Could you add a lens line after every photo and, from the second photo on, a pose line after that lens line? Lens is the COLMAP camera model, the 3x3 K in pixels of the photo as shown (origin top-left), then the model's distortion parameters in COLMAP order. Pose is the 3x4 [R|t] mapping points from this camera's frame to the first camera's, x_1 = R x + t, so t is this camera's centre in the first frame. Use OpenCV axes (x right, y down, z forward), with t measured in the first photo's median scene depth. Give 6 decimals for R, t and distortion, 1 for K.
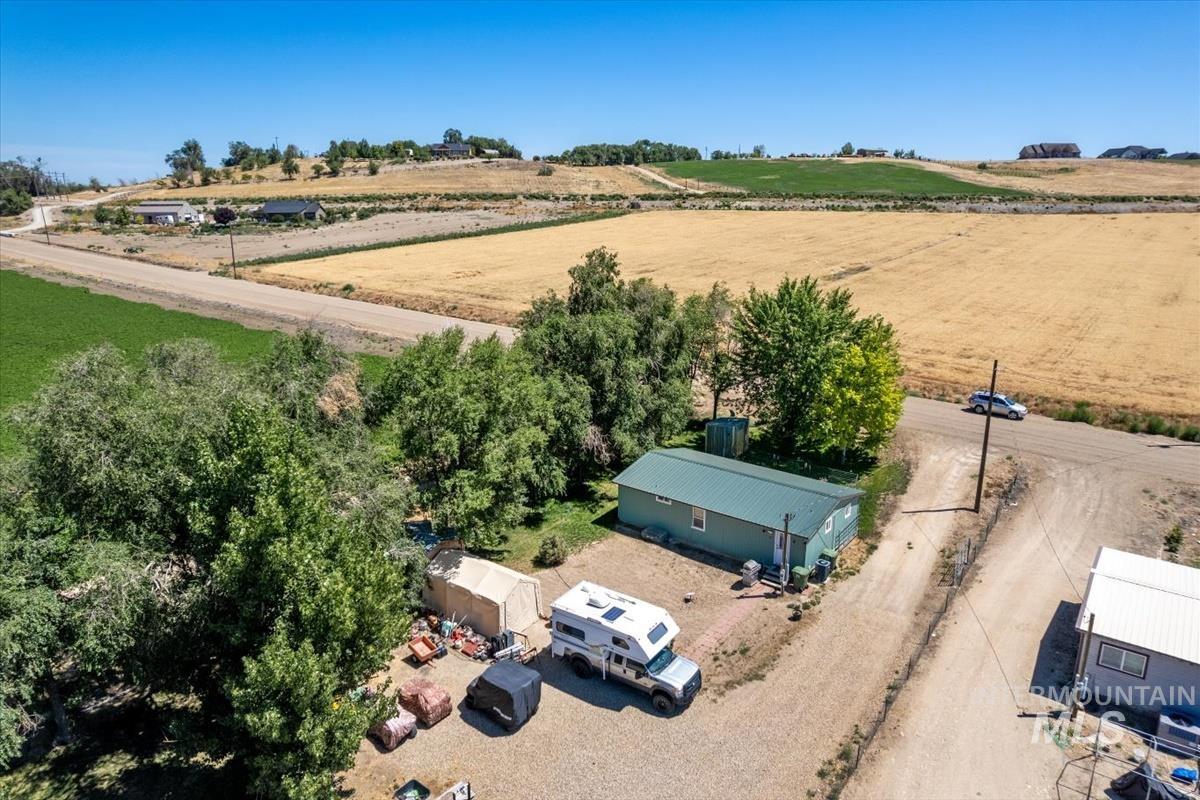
lens RADIAL K [[767.1, 0, 608.6], [0, 767.1, 406.3], [0, 0, 1]] dist [-0.071583, 0.064249]
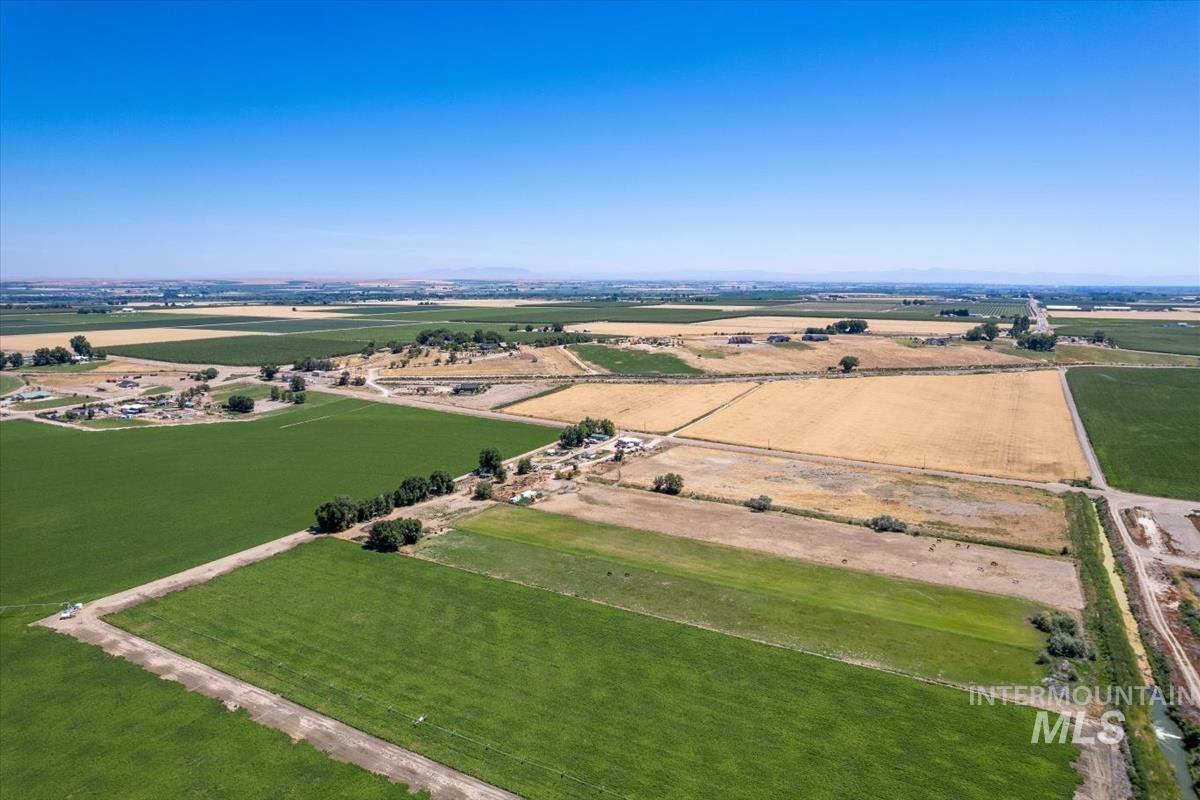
lens RADIAL K [[767.1, 0, 608.6], [0, 767.1, 406.3], [0, 0, 1]] dist [-0.071583, 0.064249]
pose [[0.989624, -0.016603, 0.142717, -0.270885], [0.031818, 0.993963, -0.105002, 0.171966], [-0.140112, 0.108453, 0.984178, -2.089480]]
